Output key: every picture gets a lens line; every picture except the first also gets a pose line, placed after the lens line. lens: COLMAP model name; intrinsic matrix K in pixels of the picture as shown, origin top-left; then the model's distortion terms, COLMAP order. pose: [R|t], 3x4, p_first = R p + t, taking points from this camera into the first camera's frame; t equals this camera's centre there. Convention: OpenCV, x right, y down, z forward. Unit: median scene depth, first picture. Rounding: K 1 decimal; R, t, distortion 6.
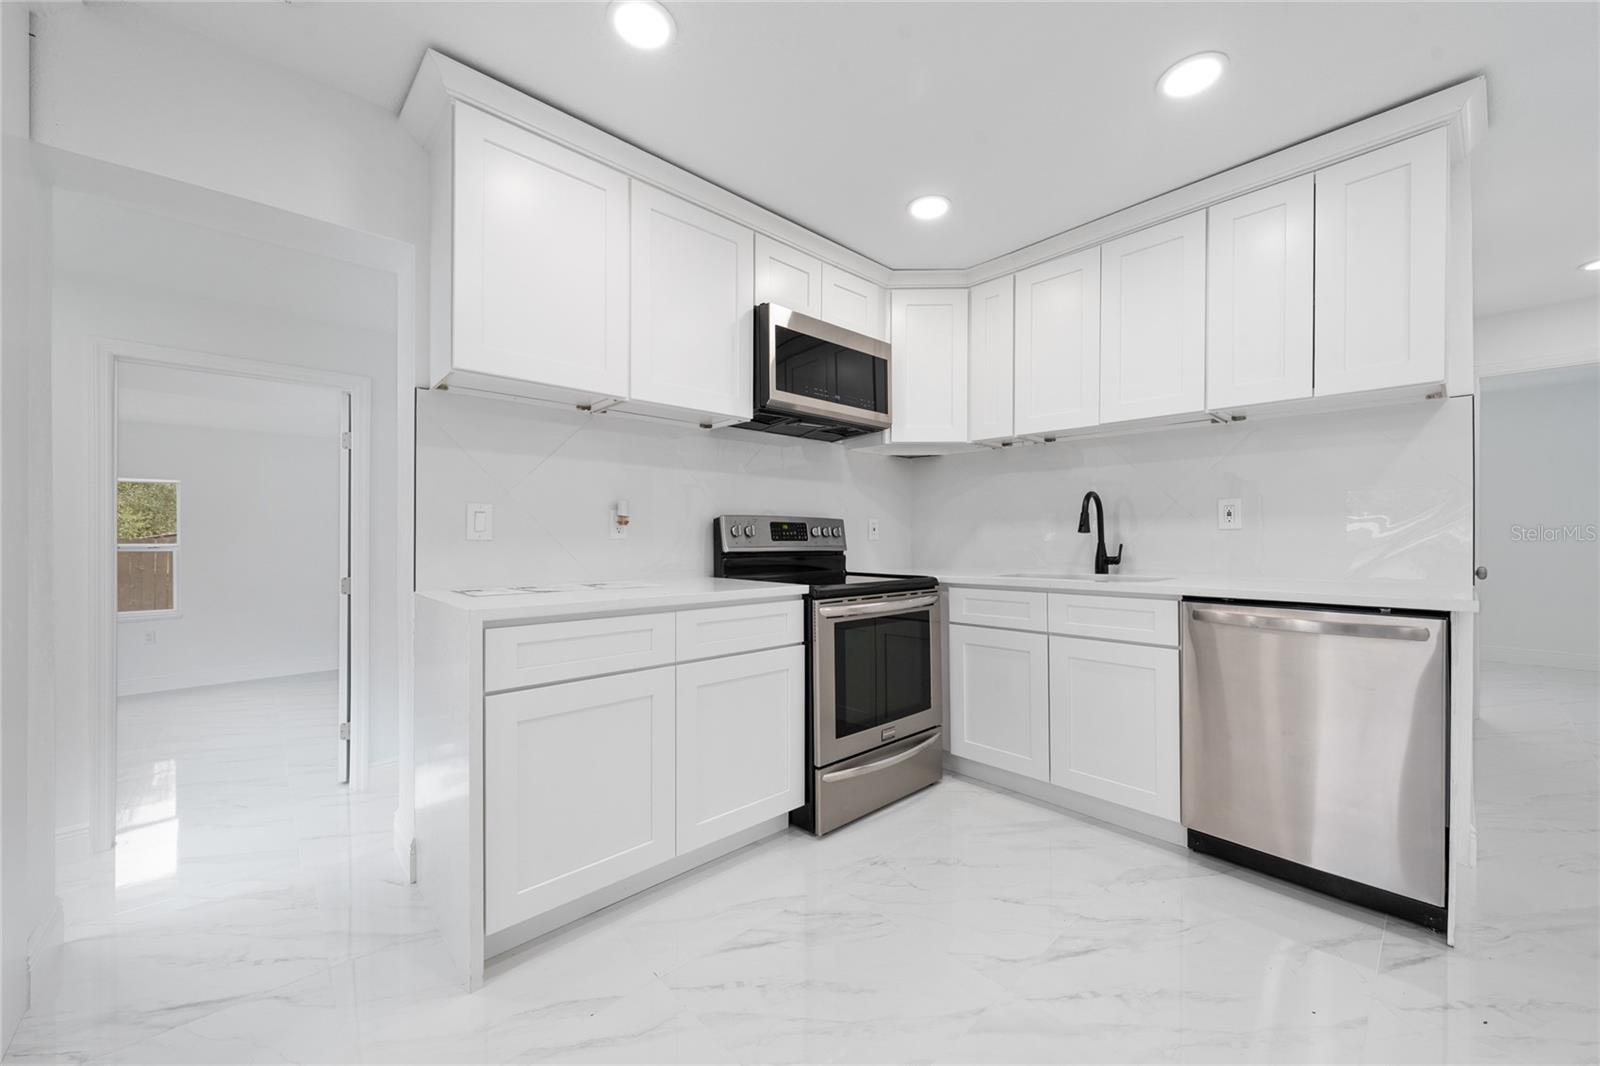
lens RADIAL K [[601.7, 0, 804.0], [0, 601.7, 542.8], [0, 0, 1]] dist [-0.000709, -0.000098]
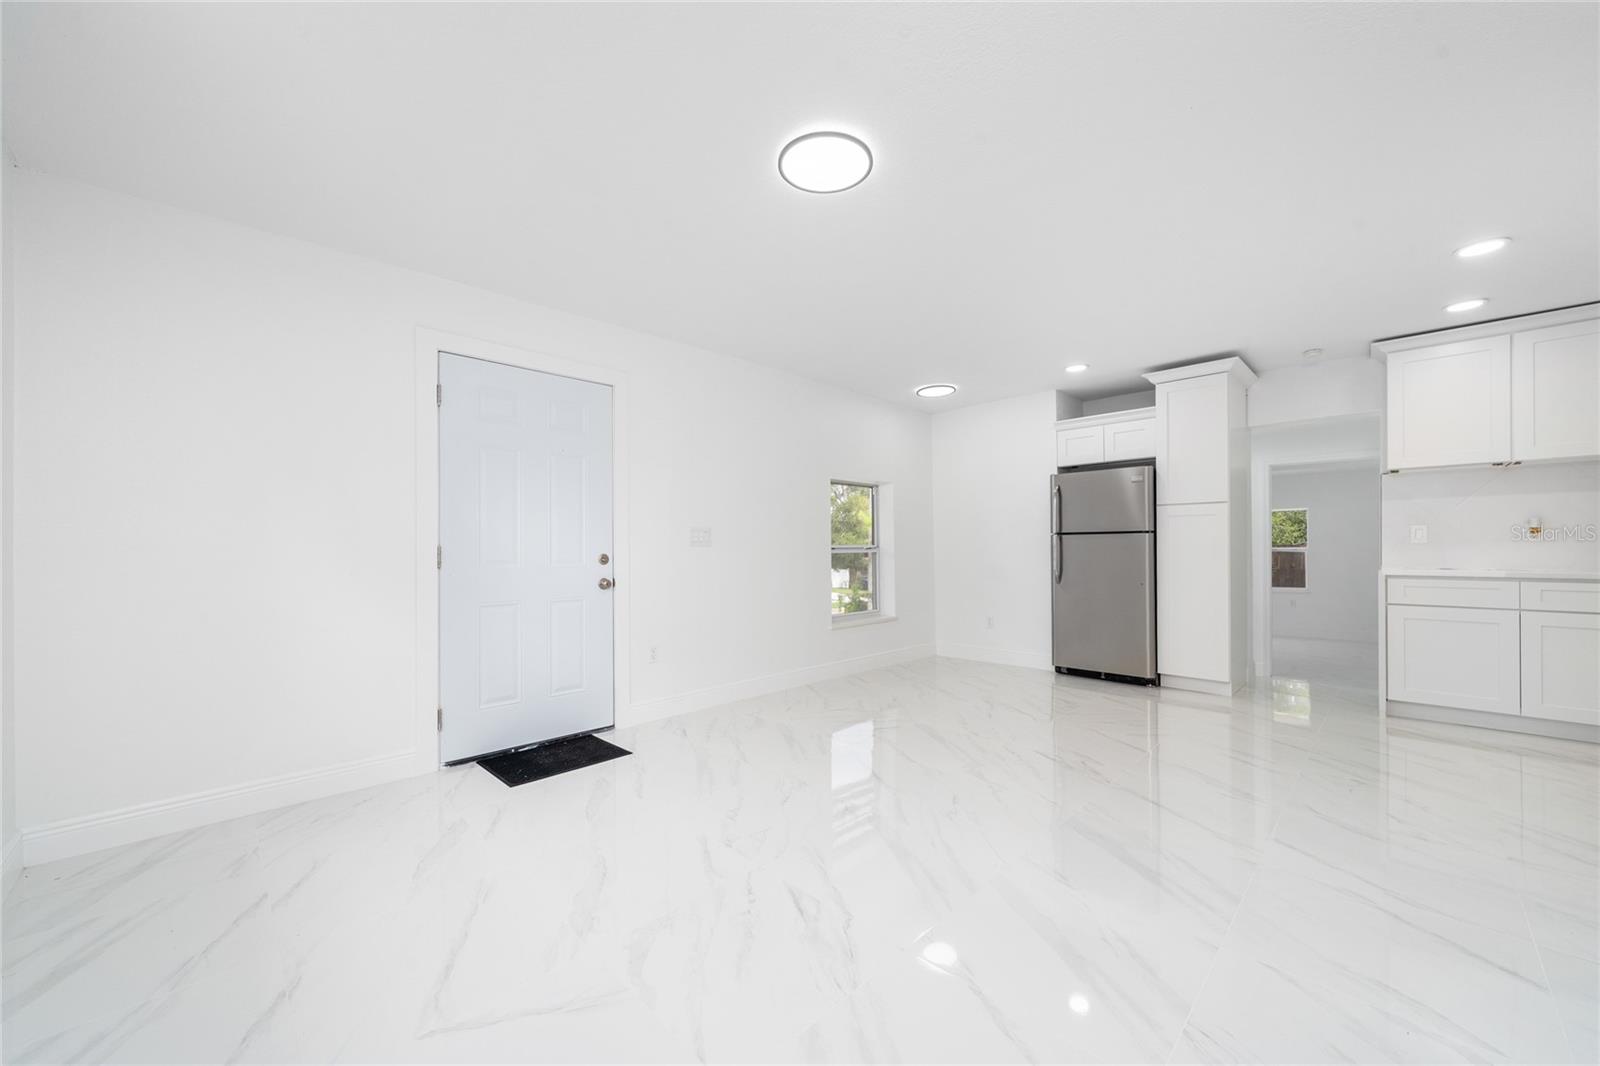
lens RADIAL K [[601.7, 0, 804.0], [0, 601.7, 542.8], [0, 0, 1]] dist [-0.000709, -0.000098]
pose [[0.045486, -0.008428, -0.998929, 1.096762], [-0.001310, 0.999963, -0.008496, 0.011053], [0.998964, 0.001695, 0.045473, -0.911491]]
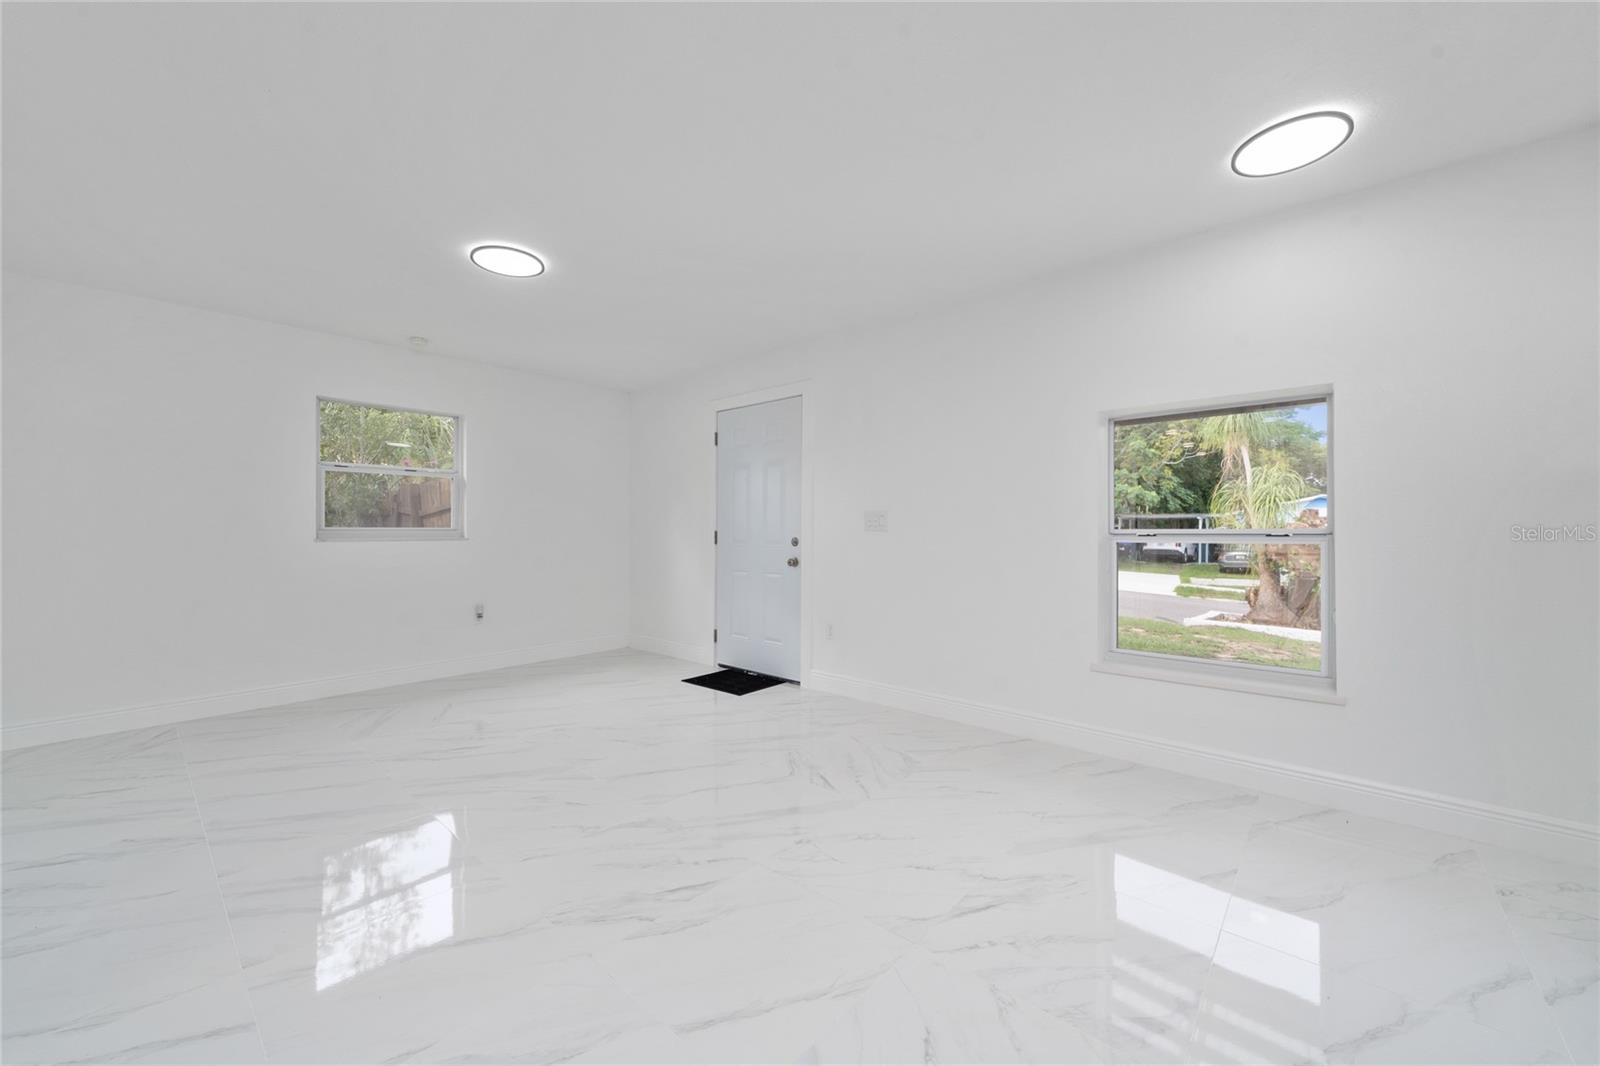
lens RADIAL K [[594.4, 0, 800.0], [0, 594.4, 533.0], [0, 0, 1]] dist [-0.000252, -0.000010]
pose [[-0.993758, -0.000710, -0.111558, -0.158273], [-0.001548, 0.999971, 0.007426, 0.000094], [0.111549, 0.007552, -0.993730, 0.357084]]
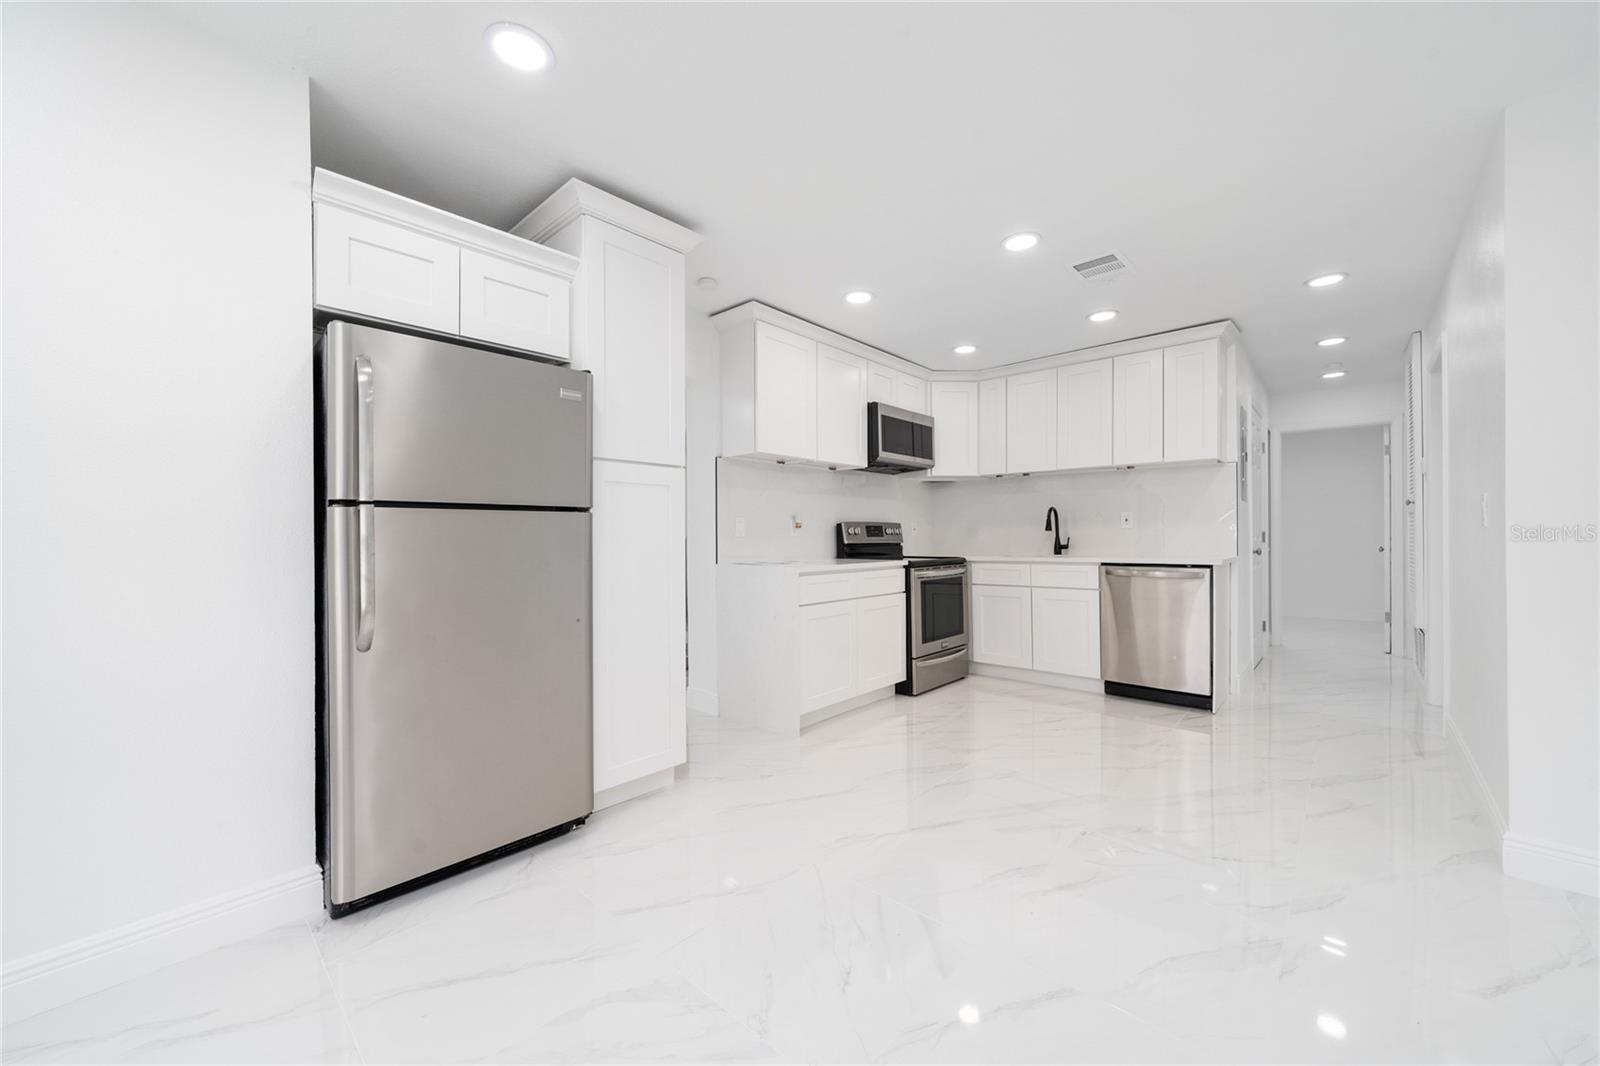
lens RADIAL K [[601.7, 0, 804.0], [0, 601.7, 542.8], [0, 0, 1]] dist [-0.000709, -0.000098]
pose [[0.996211, -0.007385, 0.086660, -0.404551], [0.007290, 0.999972, 0.001413, 0.010330], [-0.086668, -0.000776, 0.996237, -0.698285]]
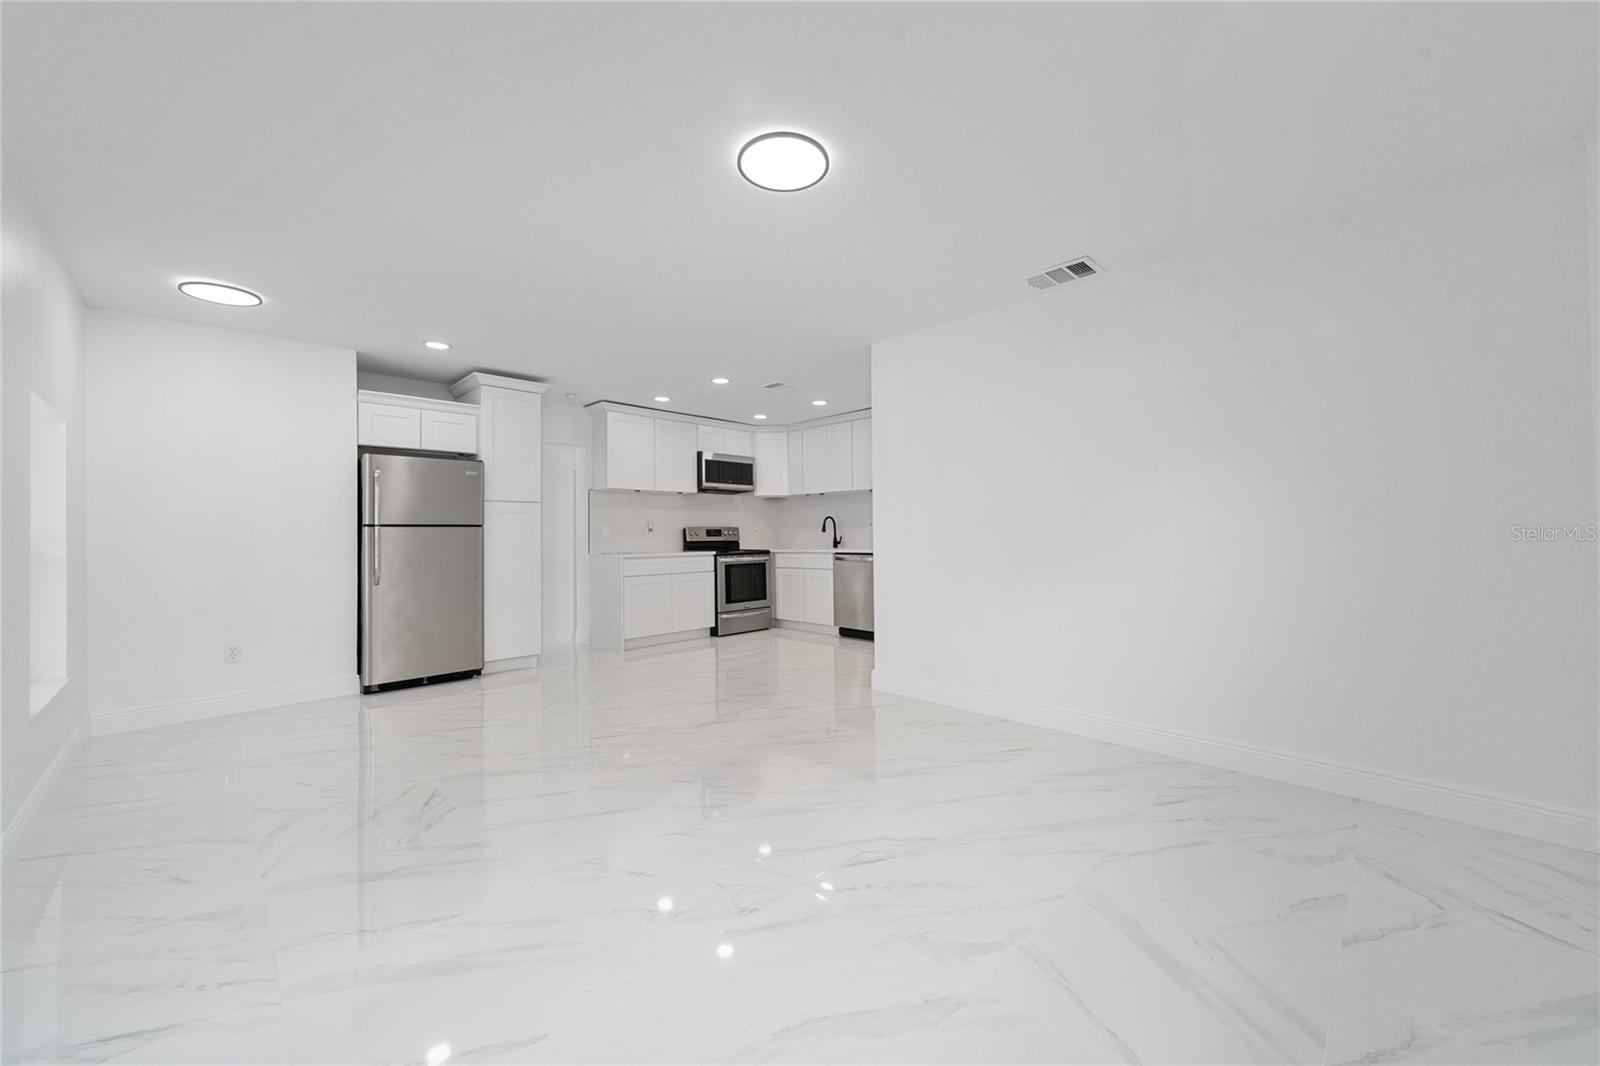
lens RADIAL K [[594.4, 0, 800.0], [0, 594.4, 533.0], [0, 0, 1]] dist [-0.000252, -0.000010]
pose [[0.998973, -0.009761, 0.044256, 0.251378], [0.010253, 0.999888, -0.010910, 0.013832], [-0.044145, 0.011352, 0.998961, -1.666612]]
